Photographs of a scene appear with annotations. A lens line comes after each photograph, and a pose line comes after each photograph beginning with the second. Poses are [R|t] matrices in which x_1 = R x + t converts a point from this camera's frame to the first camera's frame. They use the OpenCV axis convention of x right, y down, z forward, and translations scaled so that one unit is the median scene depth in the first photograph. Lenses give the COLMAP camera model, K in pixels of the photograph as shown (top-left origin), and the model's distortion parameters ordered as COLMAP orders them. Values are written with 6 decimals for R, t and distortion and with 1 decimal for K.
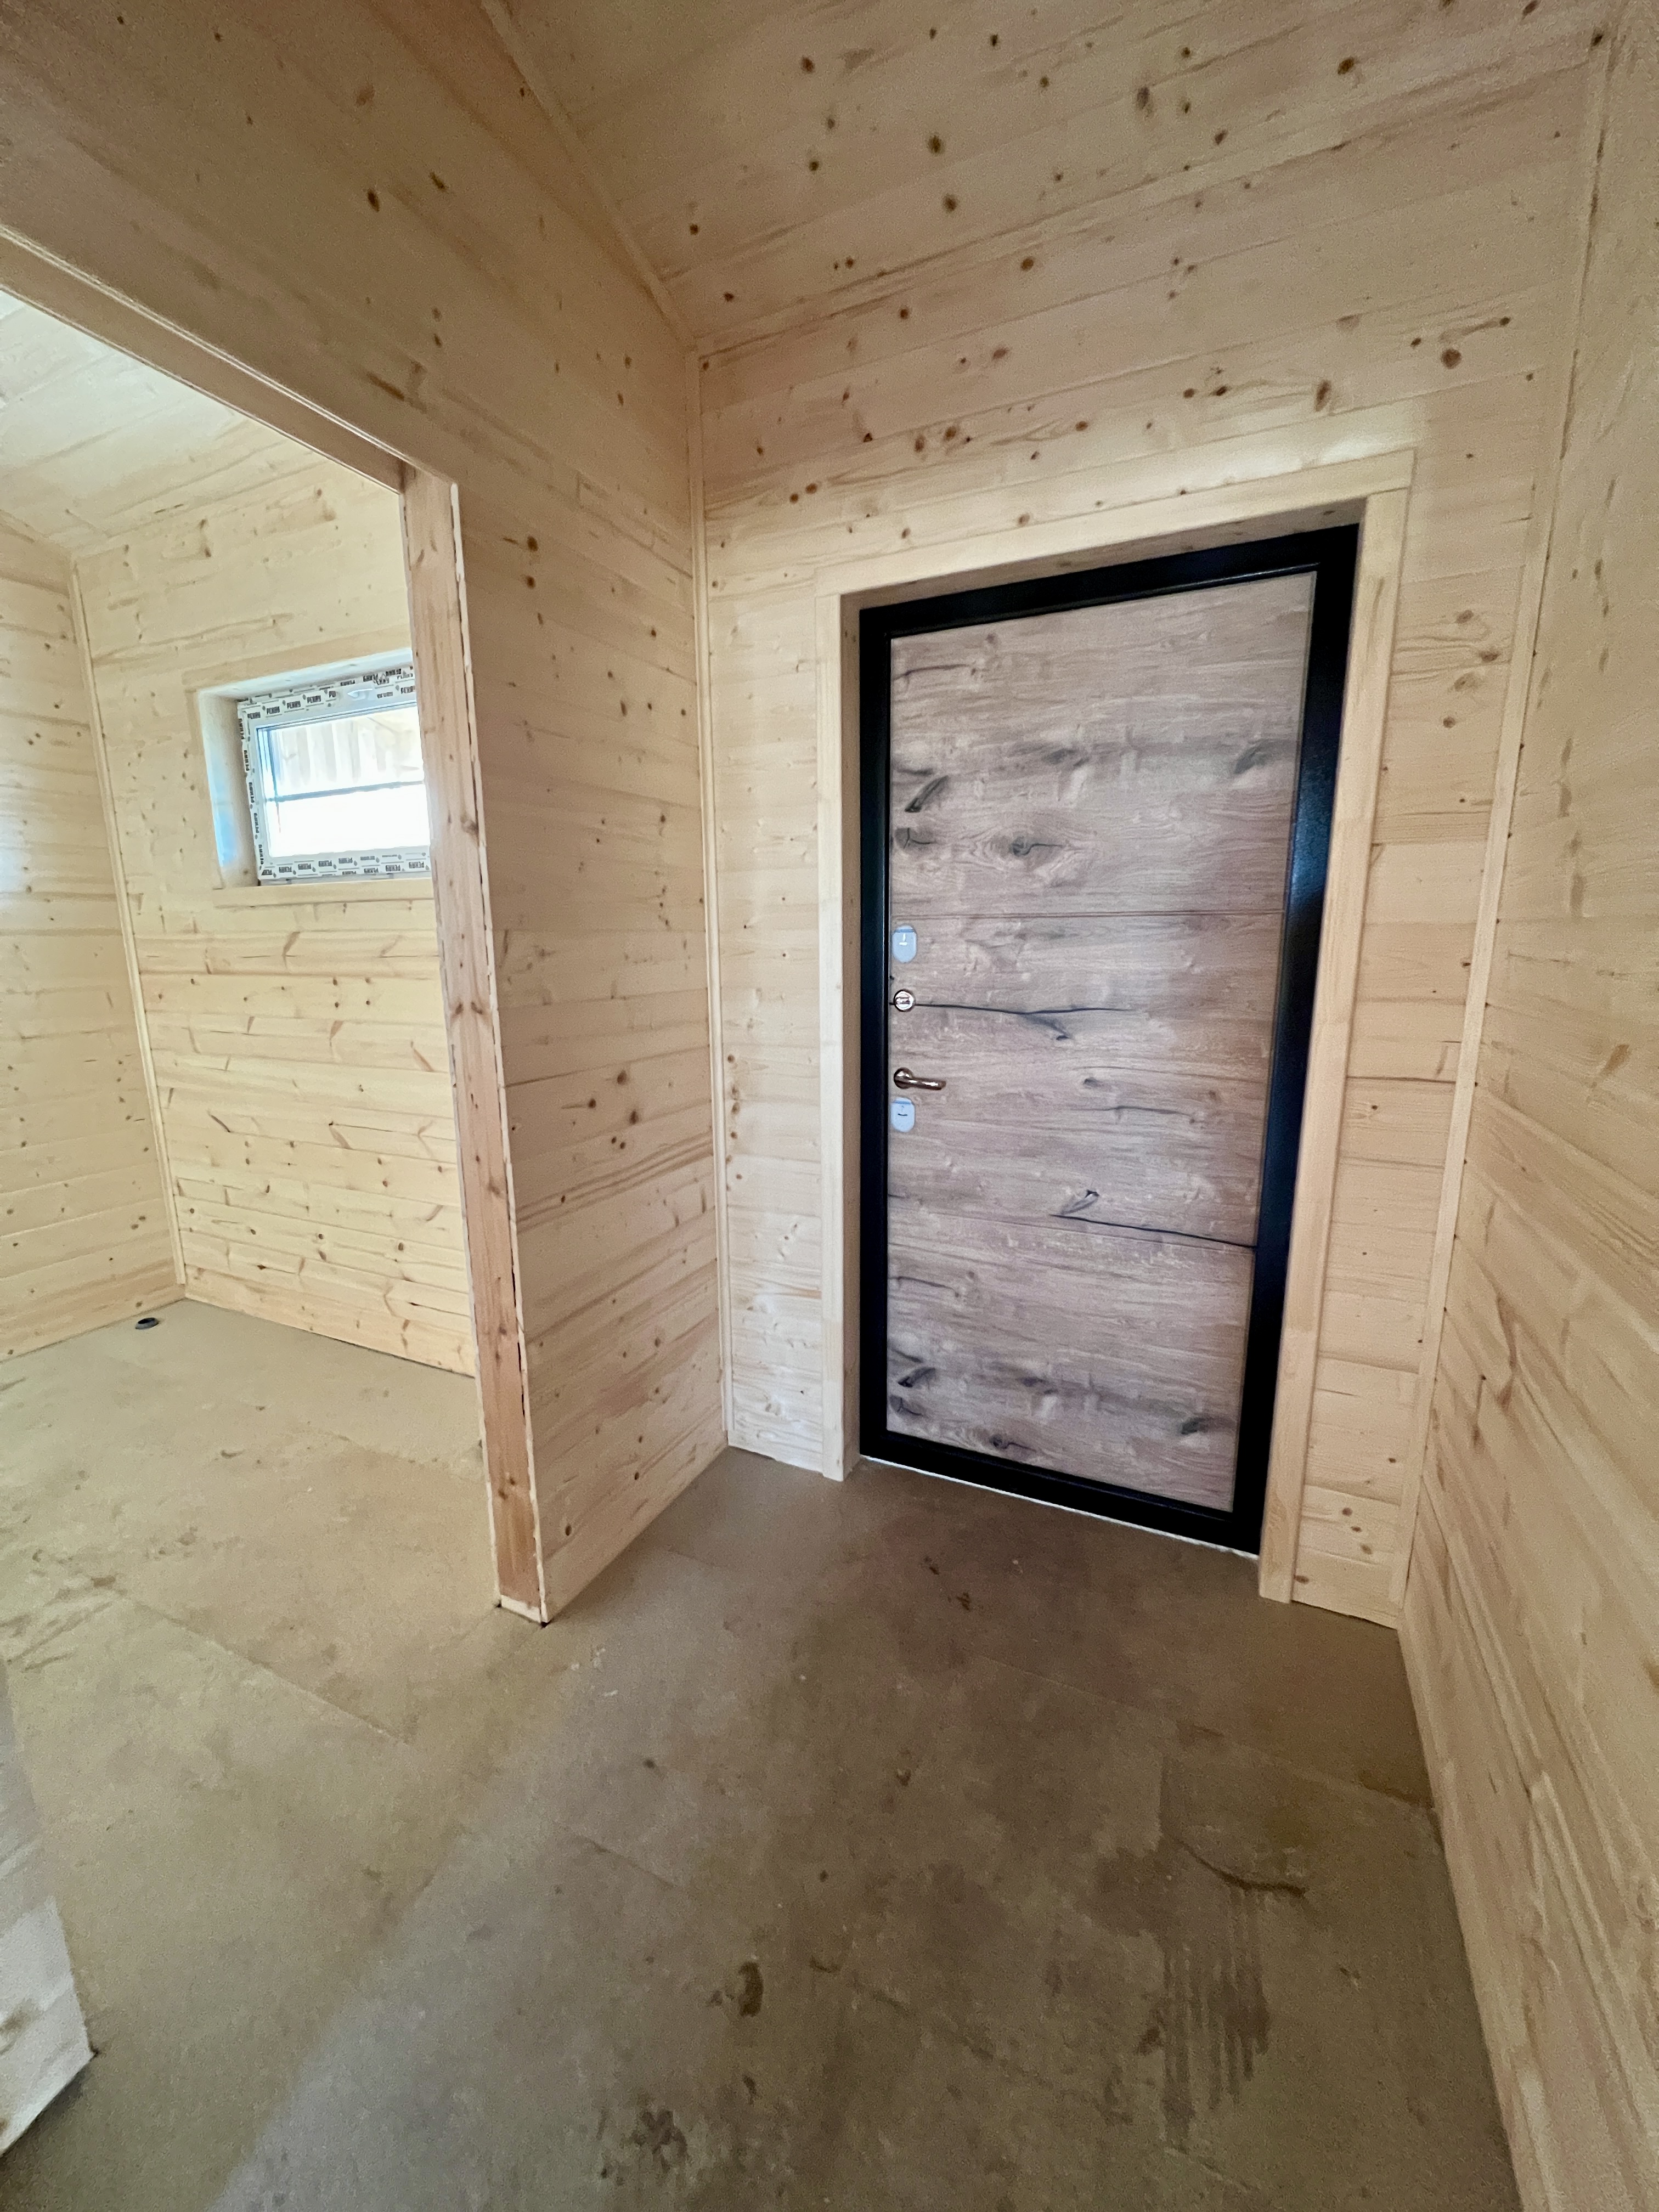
lens RADIAL K [[878.3, 0, 821.4], [0, 878.3, 1102.8], [0, 0, 1]] dist [-0.002477, 0.000181]
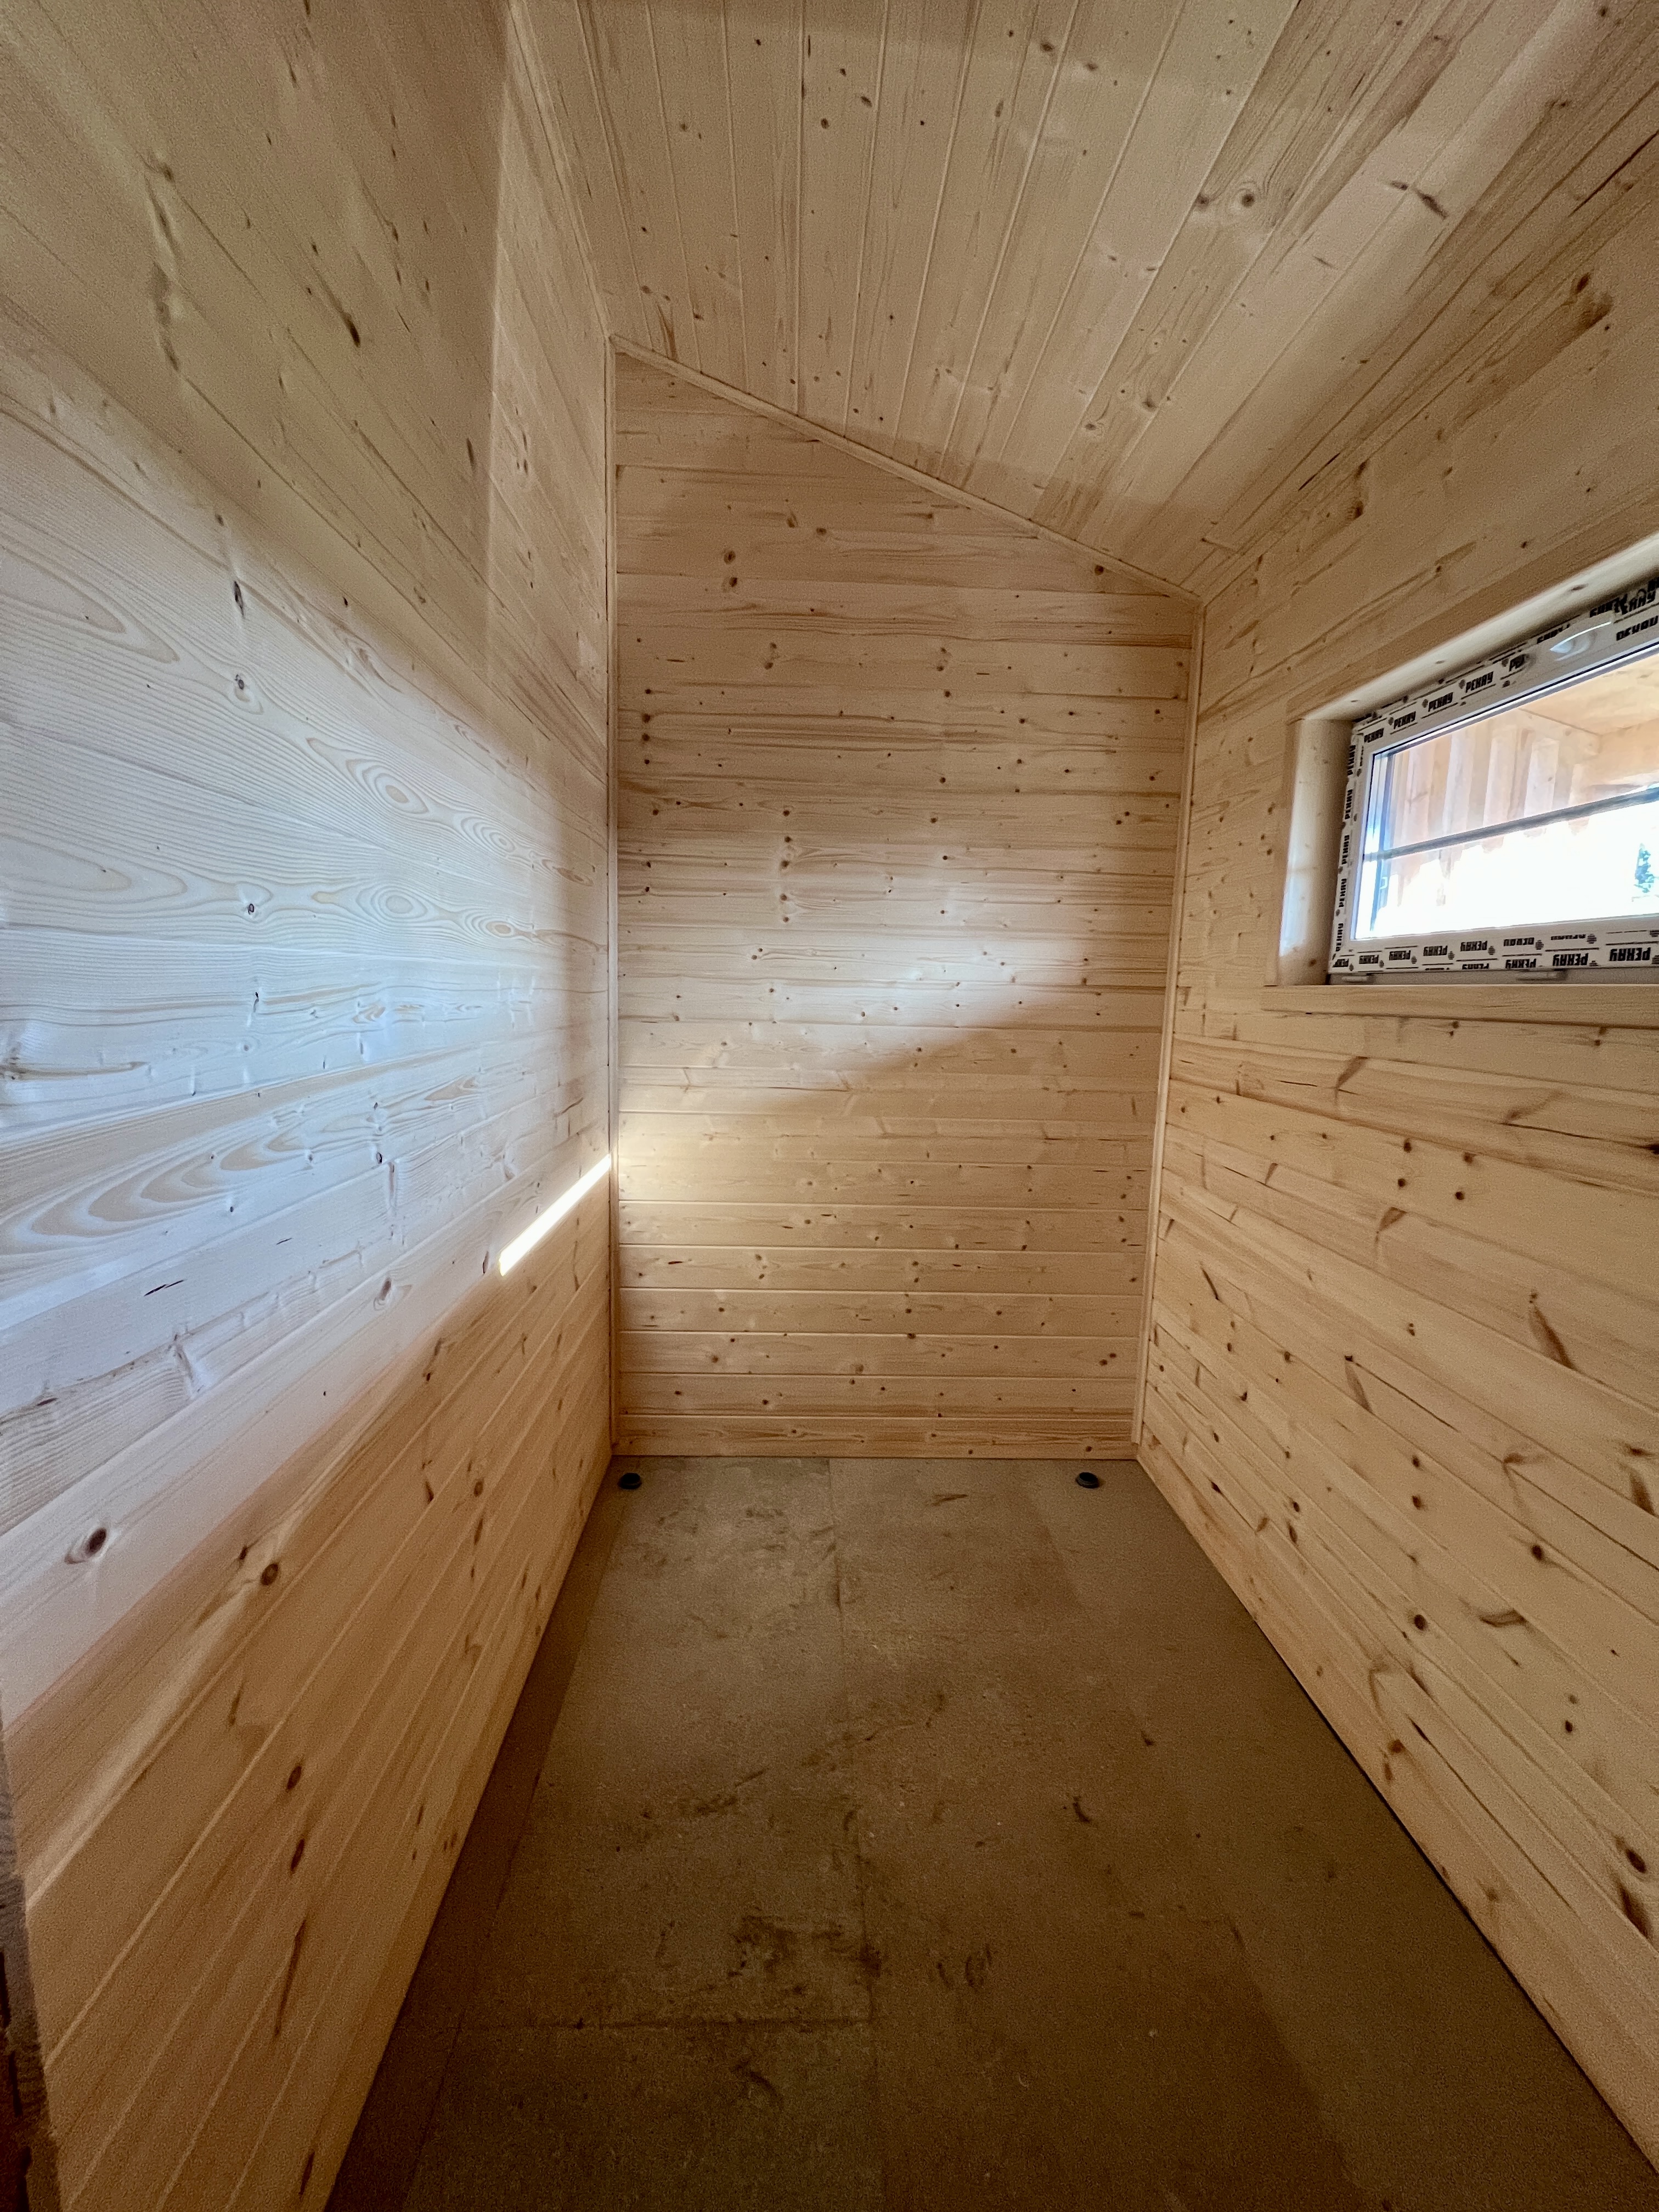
lens RADIAL K [[878.3, 0, 821.4], [0, 878.3, 1102.8], [0, 0, 1]] dist [-0.002477, 0.000181]
pose [[0.452499, 0.138439, -0.880954, -0.201006], [-0.197803, 0.978850, 0.052222, -0.113331], [0.869551, 0.150625, 0.470312, 0.347343]]
